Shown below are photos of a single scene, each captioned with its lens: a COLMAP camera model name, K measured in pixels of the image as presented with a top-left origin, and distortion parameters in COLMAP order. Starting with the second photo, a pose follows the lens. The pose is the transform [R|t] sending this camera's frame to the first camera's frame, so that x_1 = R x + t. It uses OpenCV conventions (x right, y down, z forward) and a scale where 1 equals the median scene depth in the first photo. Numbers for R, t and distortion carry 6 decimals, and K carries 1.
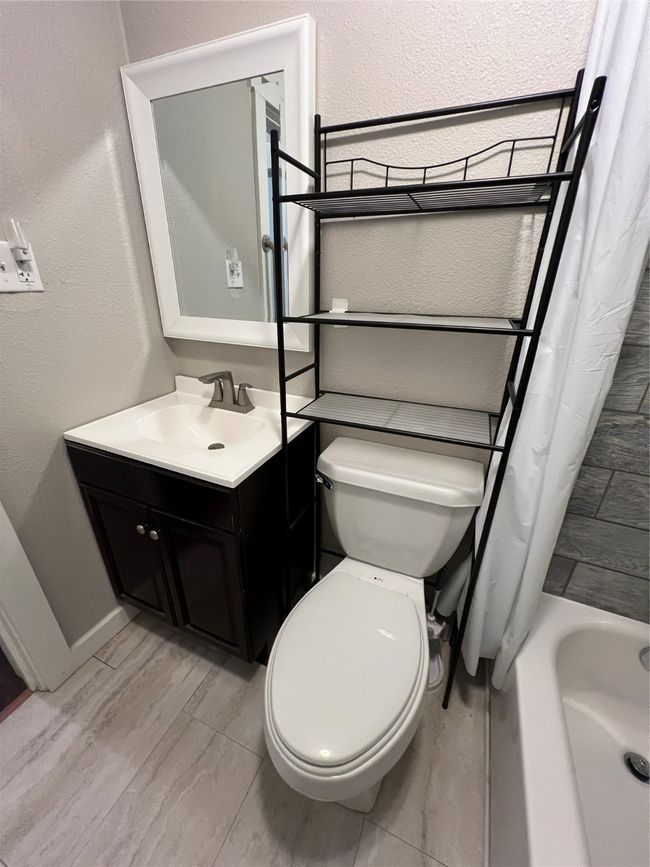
lens RADIAL K [[345.7, 0, 322.1], [0, 345.7, 436.9], [0, 0, 1]] dist [-0.001886, 0.000329]
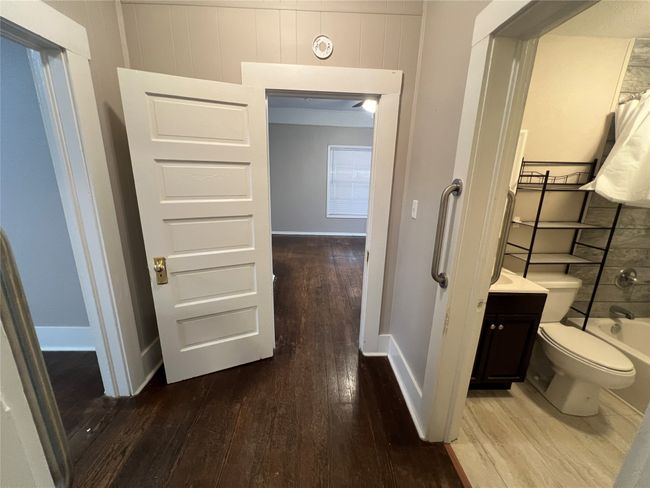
lens RADIAL K [[259.2, 0, 320.1], [0, 259.2, 245.1], [0, 0, 1]] dist [-0.001886, 0.000329]
pose [[0.899060, -0.104607, 0.425145, -2.157250], [0.169784, 0.978352, -0.118320, -0.222644], [-0.403565, 0.178560, 0.897358, -0.095378]]
